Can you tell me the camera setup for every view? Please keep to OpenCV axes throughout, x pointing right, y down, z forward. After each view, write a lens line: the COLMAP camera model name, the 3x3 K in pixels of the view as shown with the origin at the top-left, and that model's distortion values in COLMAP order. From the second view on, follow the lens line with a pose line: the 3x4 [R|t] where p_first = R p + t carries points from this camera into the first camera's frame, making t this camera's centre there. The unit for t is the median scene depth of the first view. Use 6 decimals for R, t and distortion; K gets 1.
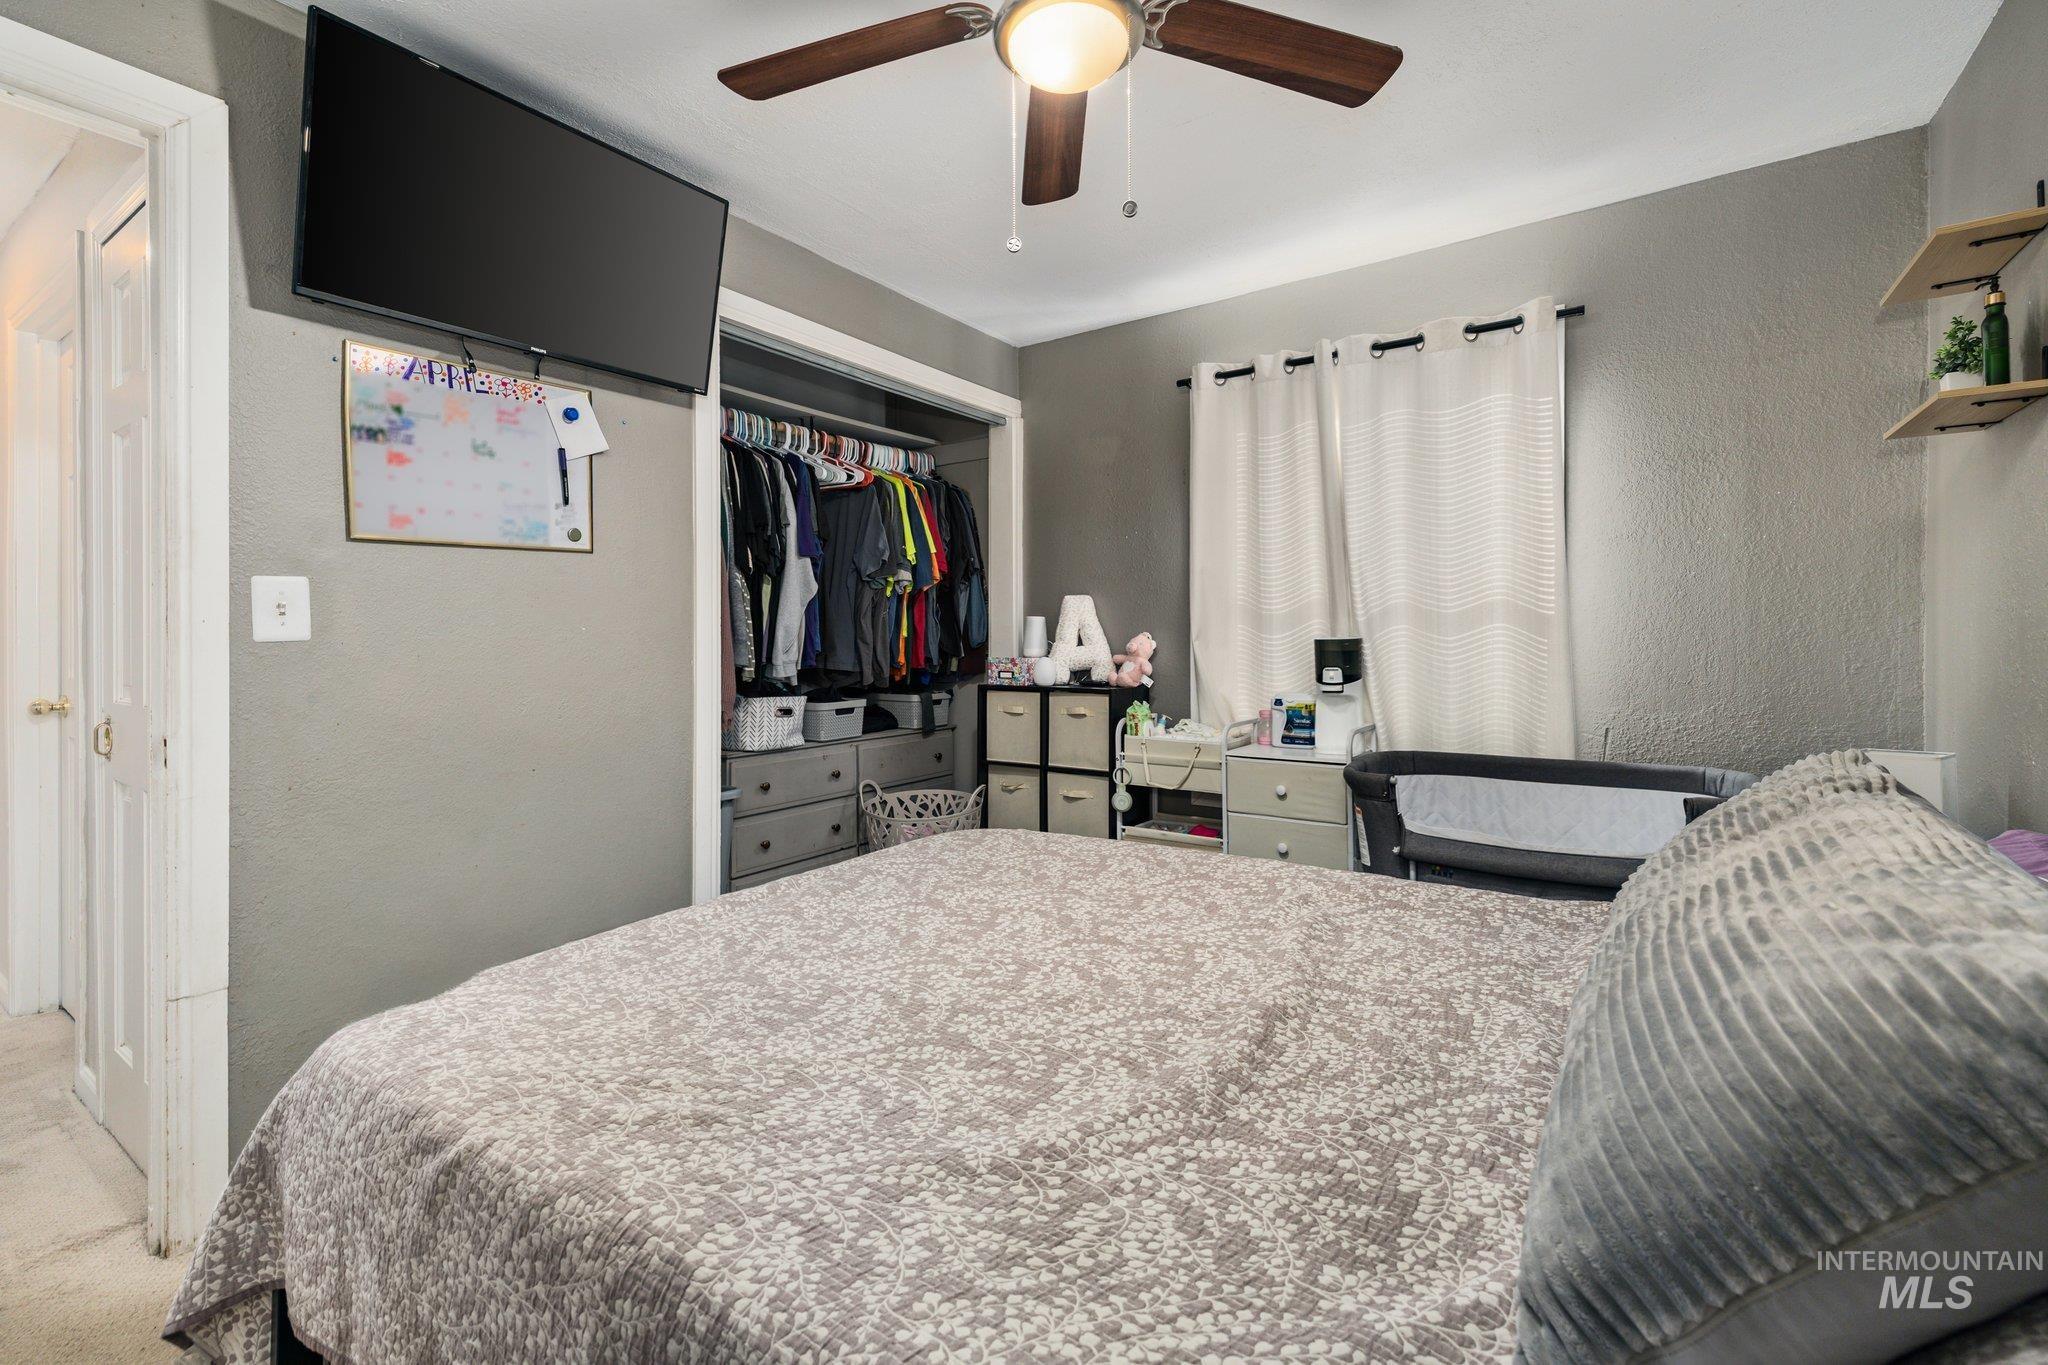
lens RADIAL K [[884.4, 0, 1021.0], [0, 884.4, 668.1], [0, 0, 1]] dist [0.002435, -0.000133]
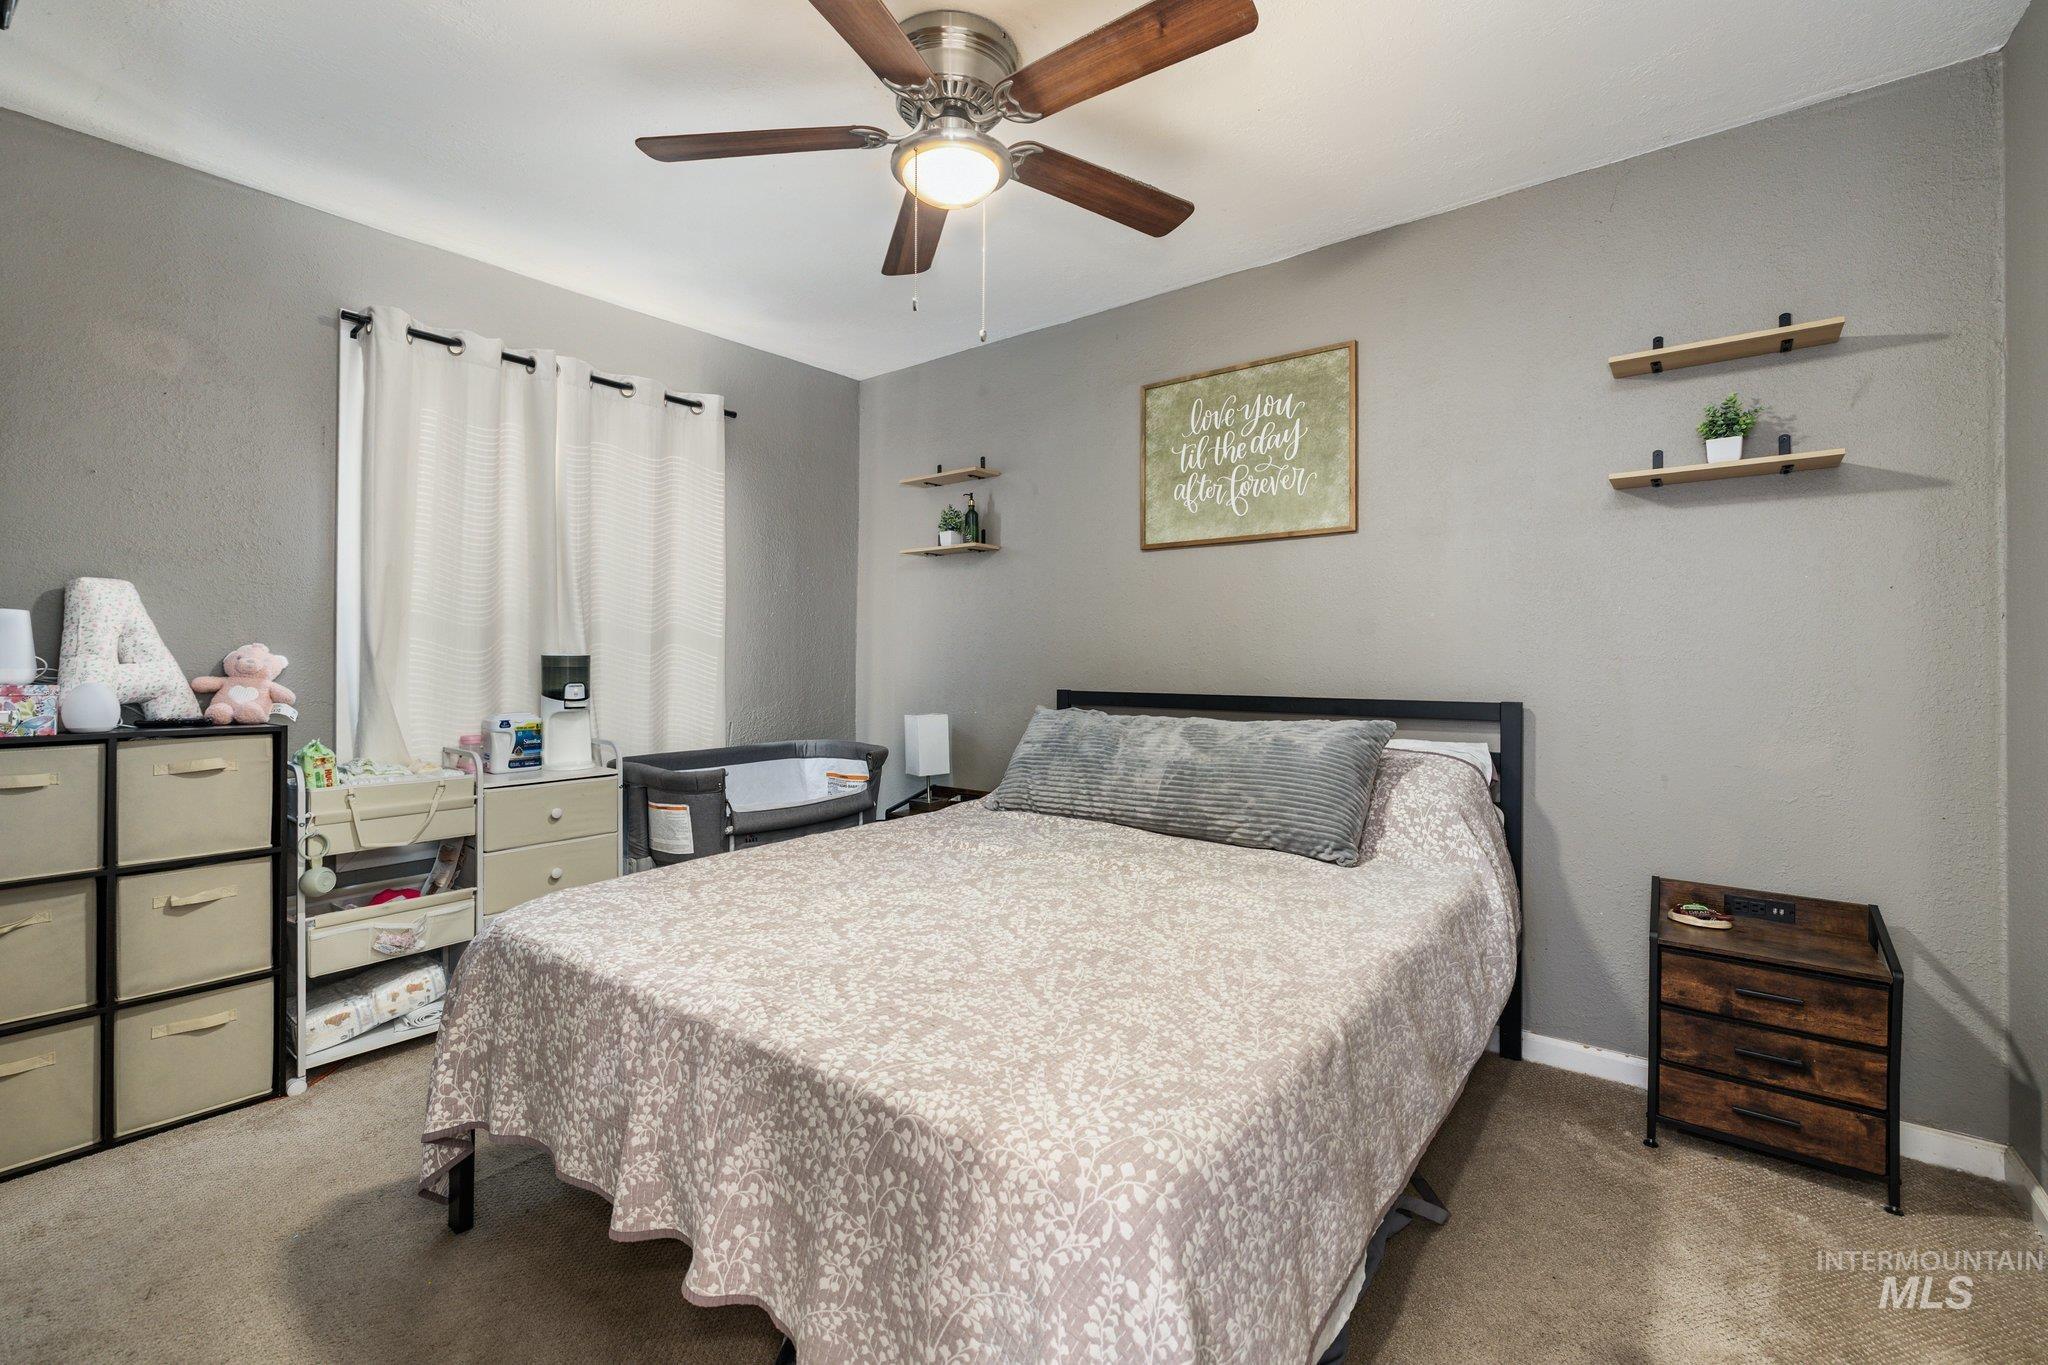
lens RADIAL K [[856.2, 0, 1024.0], [0, 856.2, 682.5], [0, 0, 1]] dist [0.000158, -0.000025]
pose [[0.062719, -0.014712, 0.997923, -0.557778], [0.042415, 0.999027, 0.012063, 0.008317], [-0.997130, 0.041570, 0.063282, 0.414955]]
